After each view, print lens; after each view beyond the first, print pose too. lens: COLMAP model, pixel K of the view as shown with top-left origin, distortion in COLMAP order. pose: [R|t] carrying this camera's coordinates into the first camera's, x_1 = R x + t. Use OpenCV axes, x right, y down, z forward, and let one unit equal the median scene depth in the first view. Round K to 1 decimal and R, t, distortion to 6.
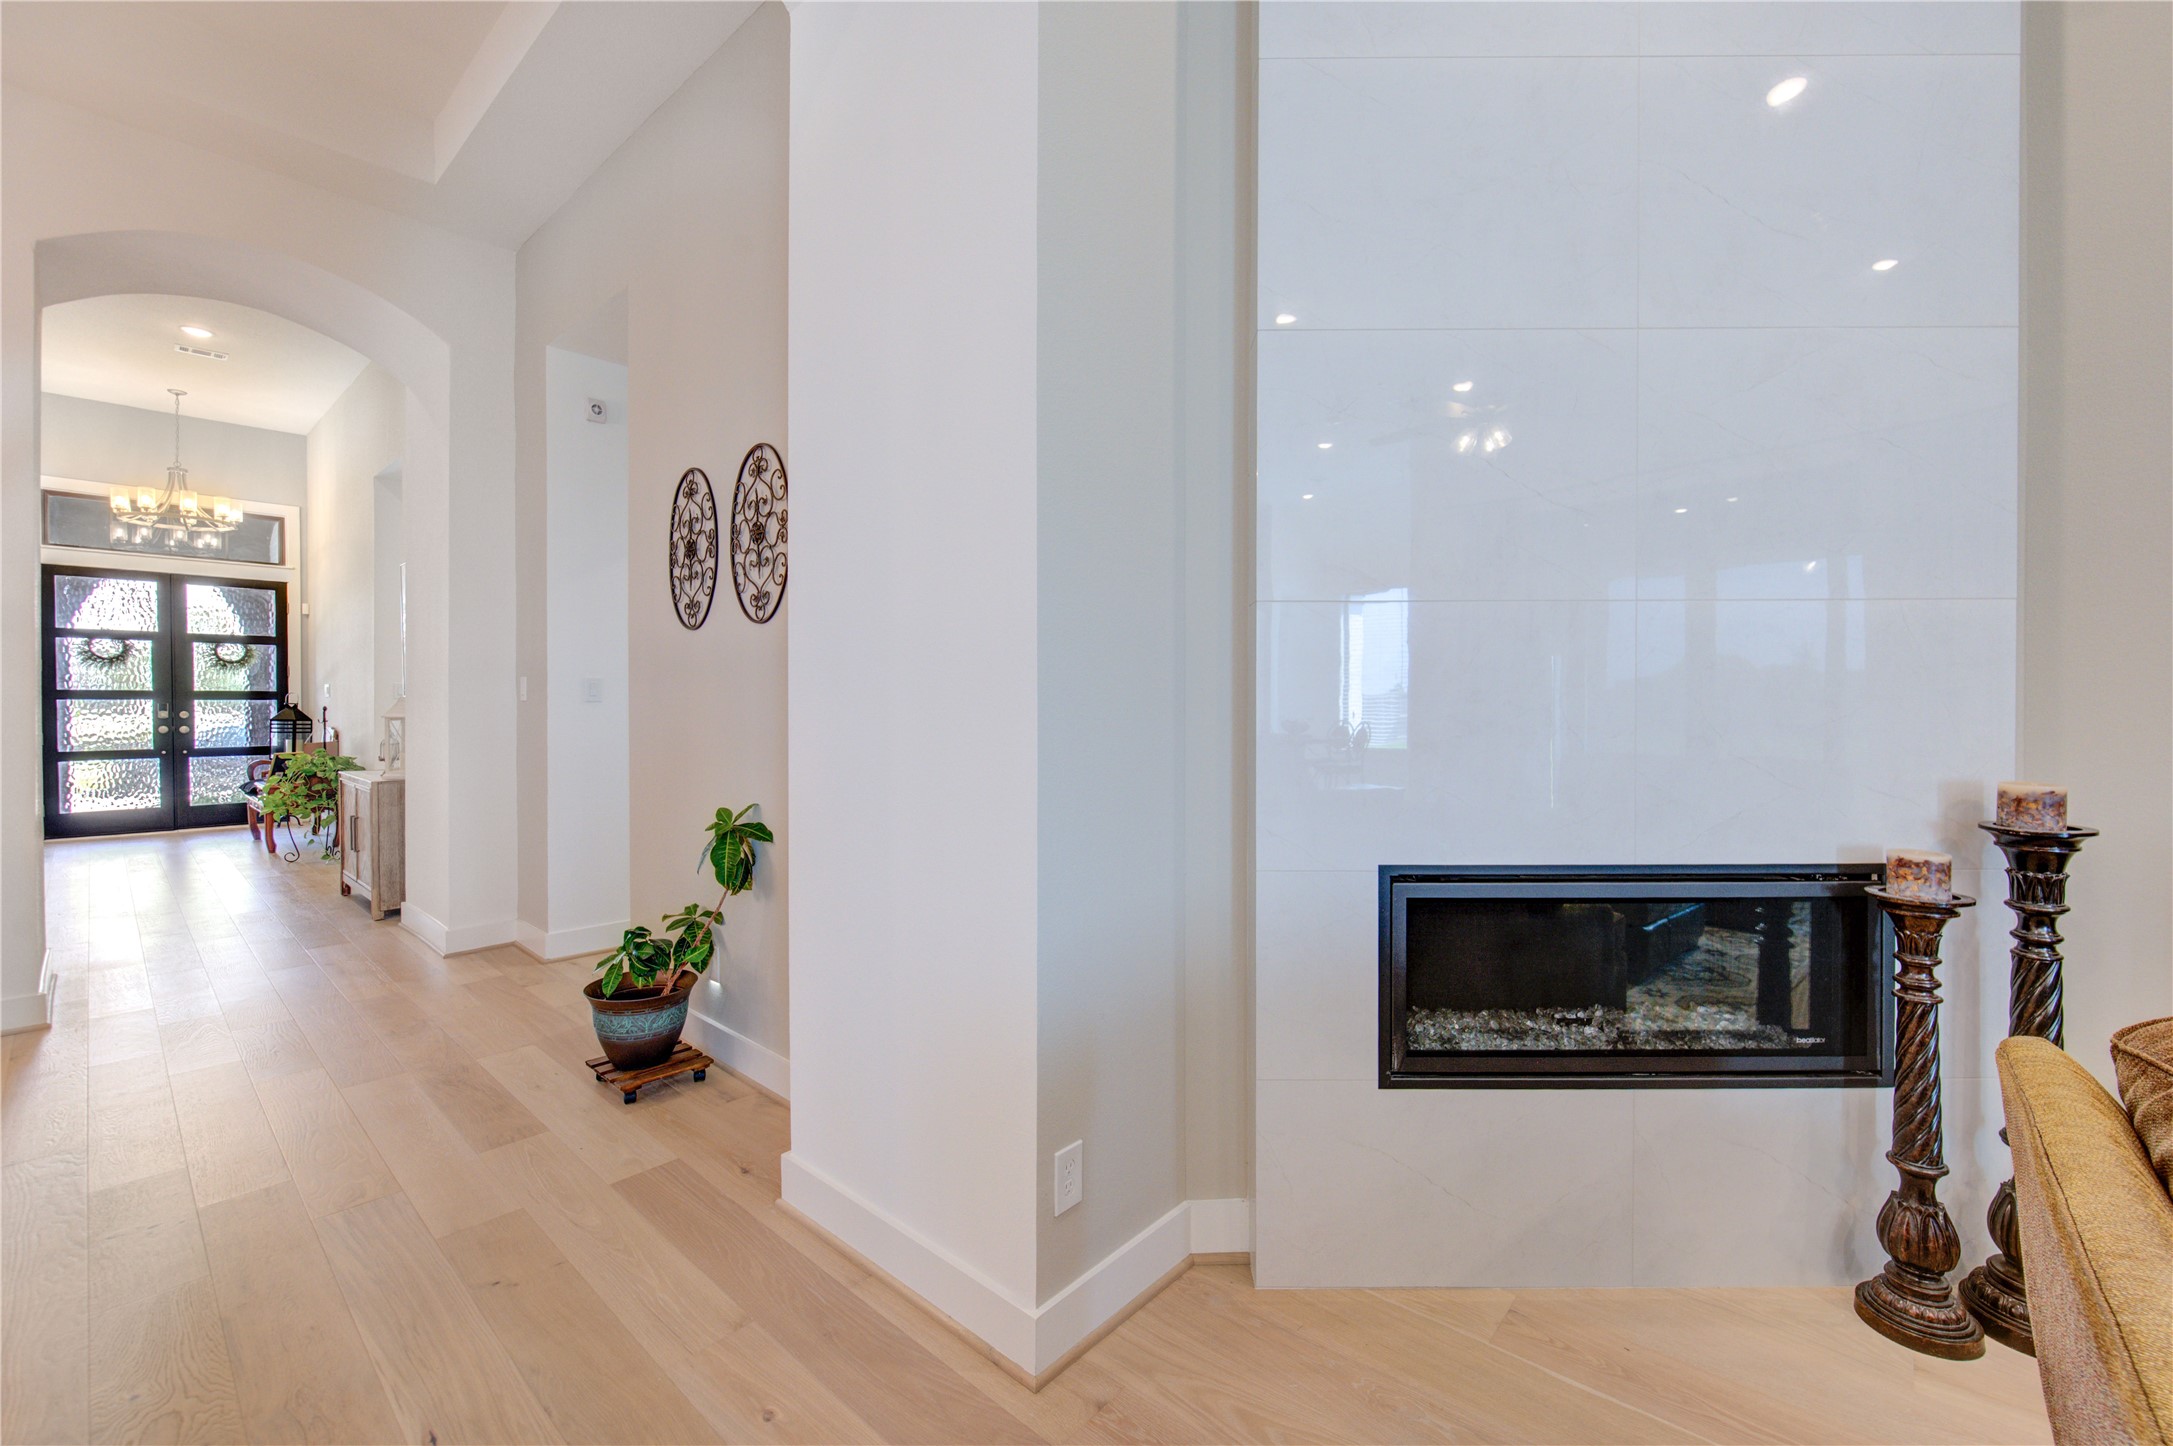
lens RADIAL K [[884.6, 0, 1107.0], [0, 884.6, 714.5], [0, 0, 1]] dist [-0.010491, 0.000020]
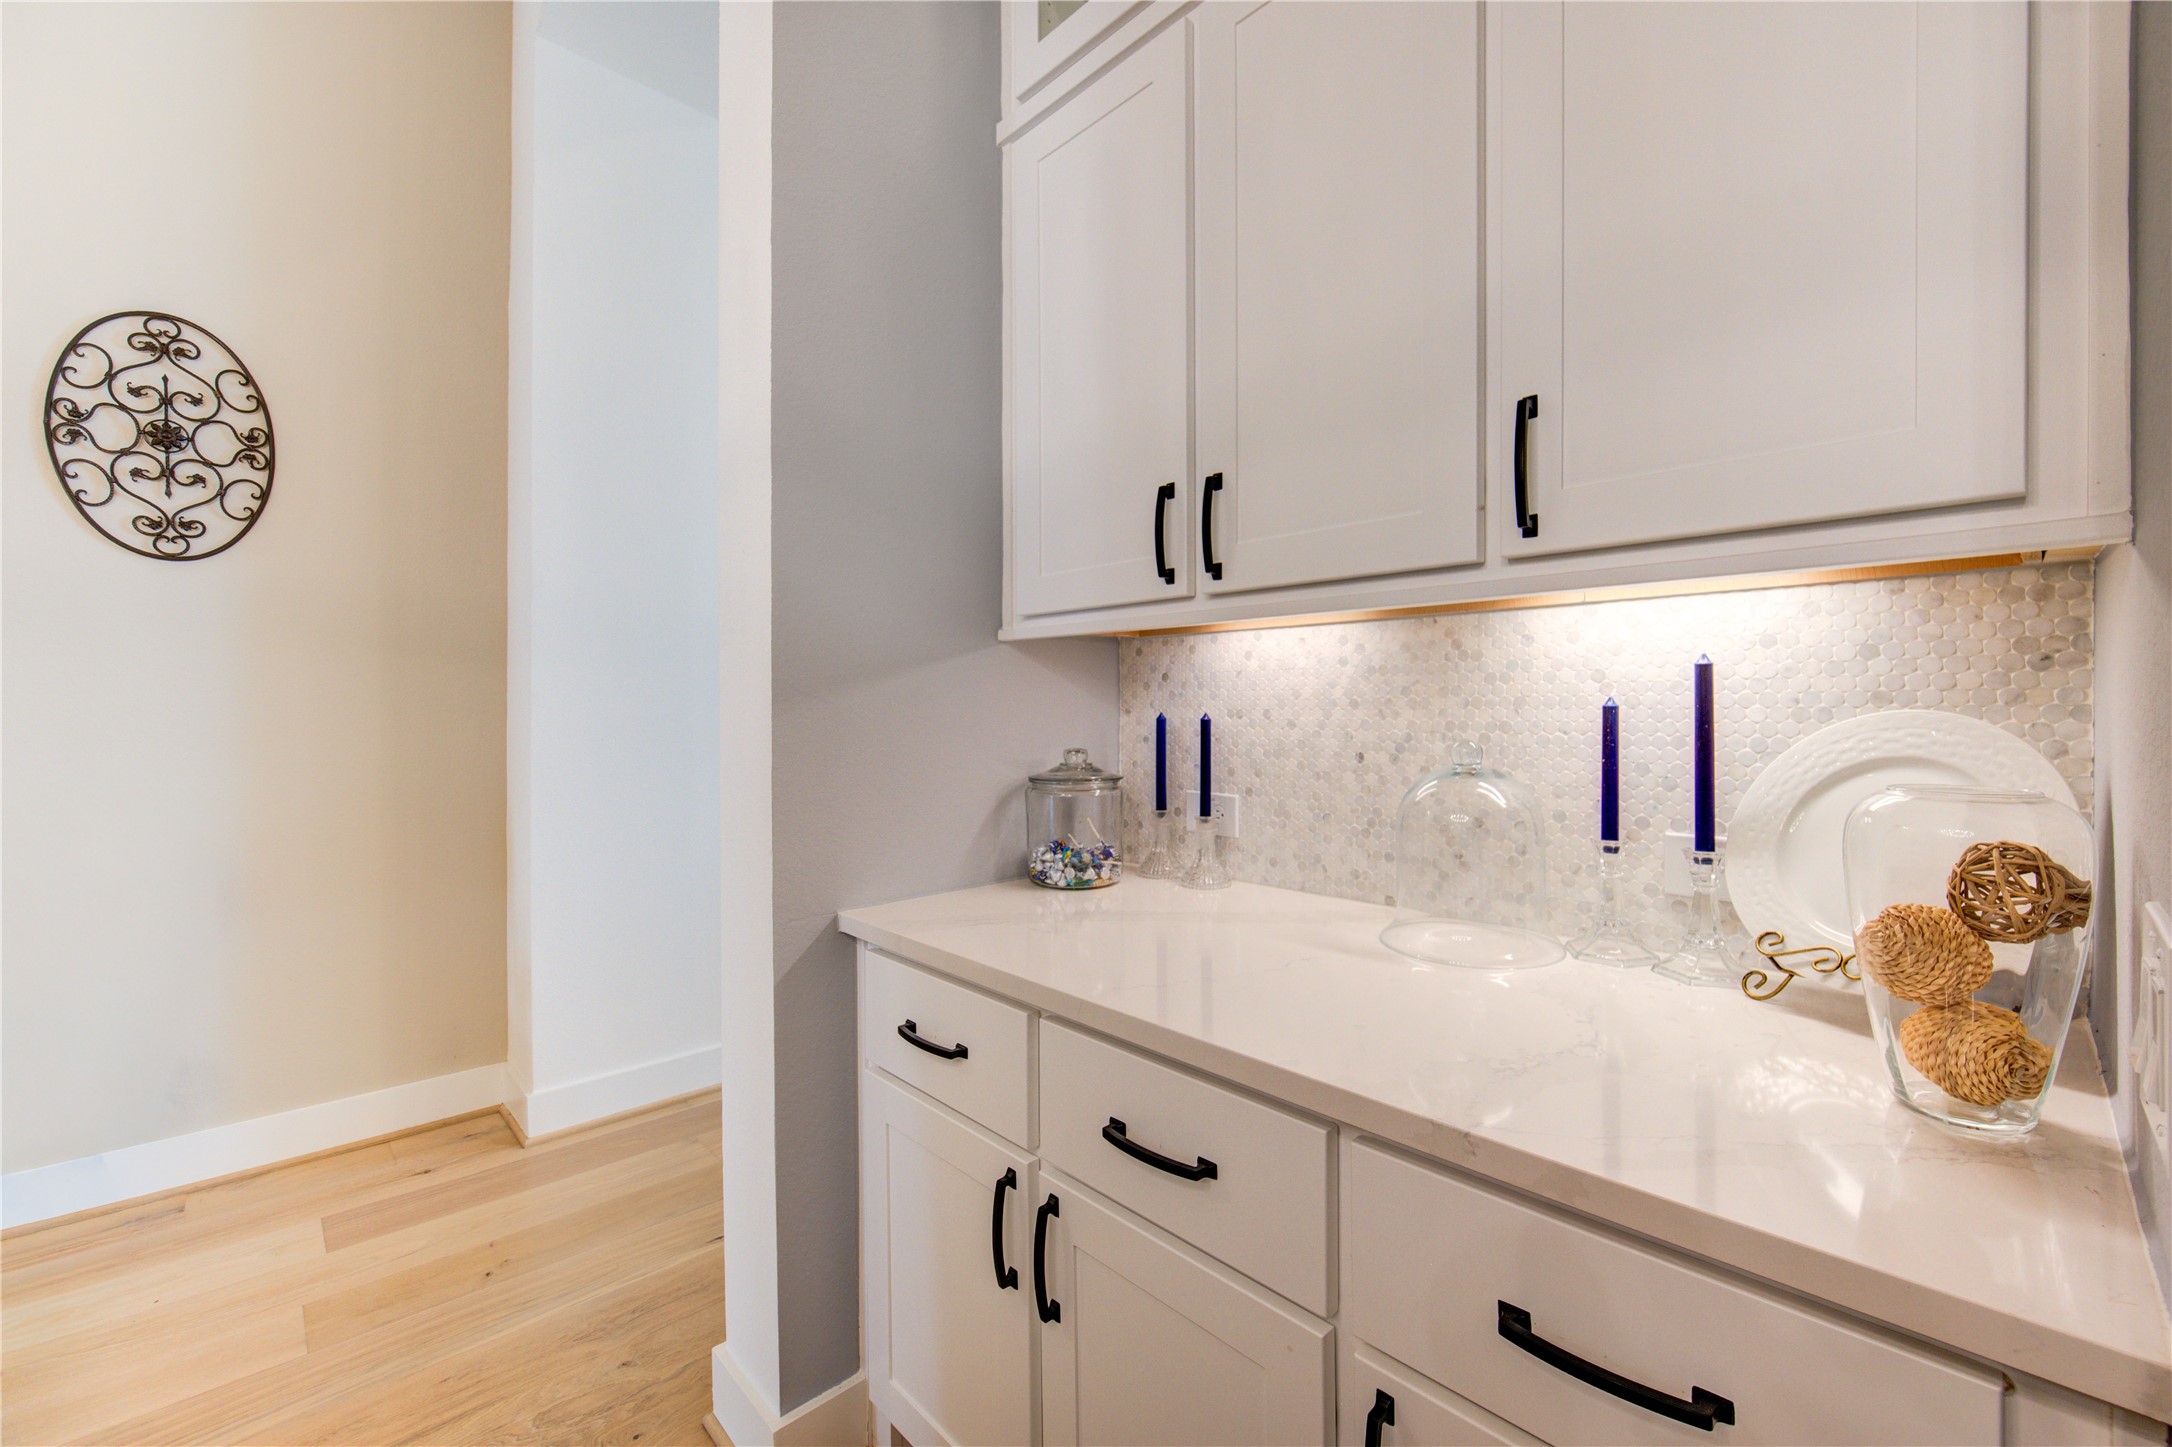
lens RADIAL K [[884.2, 0, 1106.5], [0, 884.2, 715.0], [0, 0, 1]] dist [-0.010491, 0.000020]
pose [[0.080625, -0.018501, 0.996573, -1.073720], [0.006817, 0.999815, 0.018010, 0.018077], [-0.996721, 0.005341, 0.080736, 0.168912]]
